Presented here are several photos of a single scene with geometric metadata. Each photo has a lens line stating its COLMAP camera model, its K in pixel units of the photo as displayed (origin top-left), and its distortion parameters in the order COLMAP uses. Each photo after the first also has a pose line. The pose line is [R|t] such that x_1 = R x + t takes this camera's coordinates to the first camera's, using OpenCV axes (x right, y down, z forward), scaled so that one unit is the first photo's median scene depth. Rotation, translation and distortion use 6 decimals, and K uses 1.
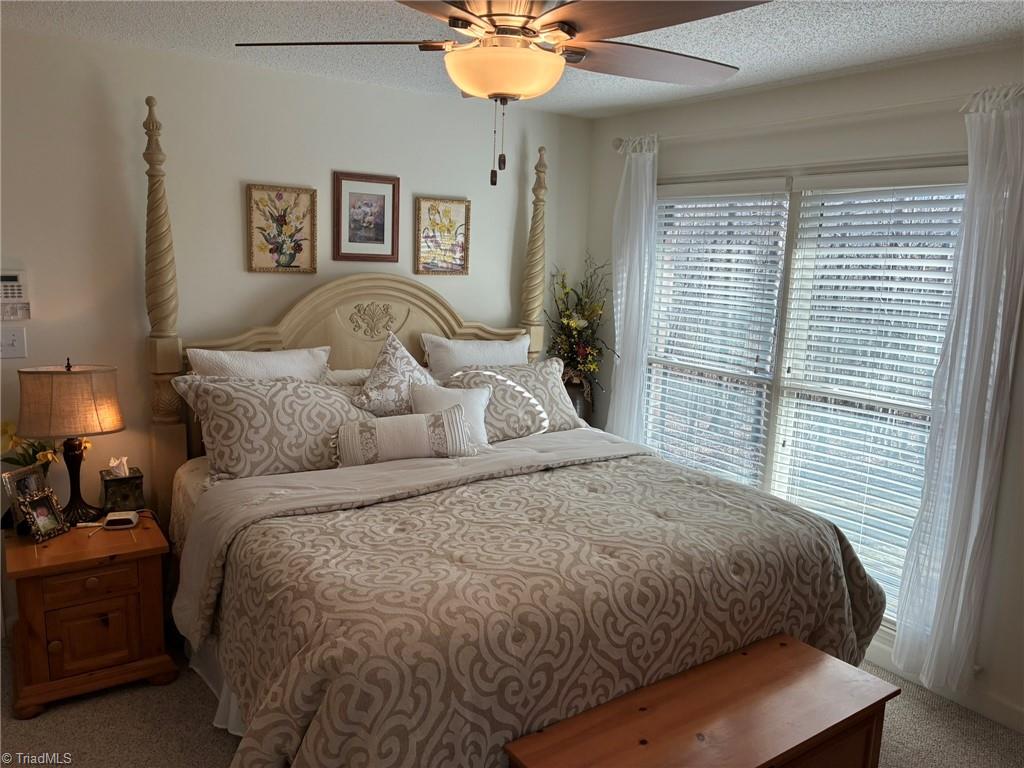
lens RADIAL K [[768.5, 0, 508.6], [0, 768.5, 385.1], [0, 0, 1]] dist [0.065967, -0.084314]
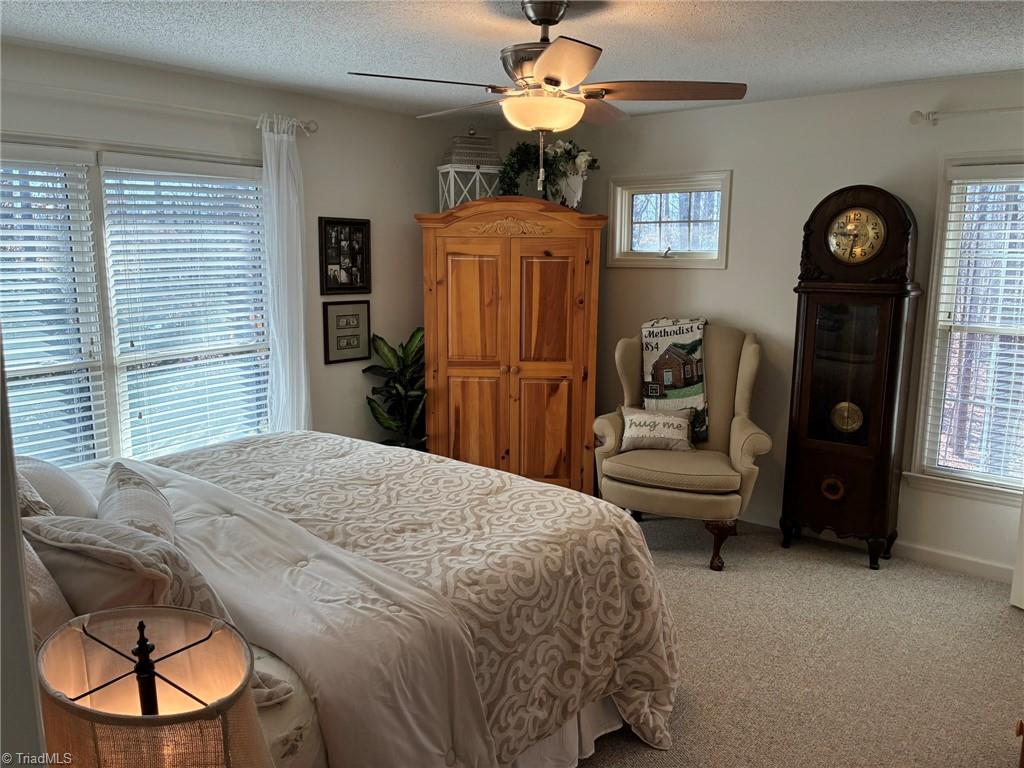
lens RADIAL K [[768.5, 0, 509.1], [0, 768.5, 380.1], [0, 0, 1]] dist [0.065967, -0.084314]
pose [[-0.289389, -0.198529, 0.936398, -0.890012], [0.154709, 0.955693, 0.250432, -0.182529], [-0.944627, 0.217341, -0.245852, 0.938844]]
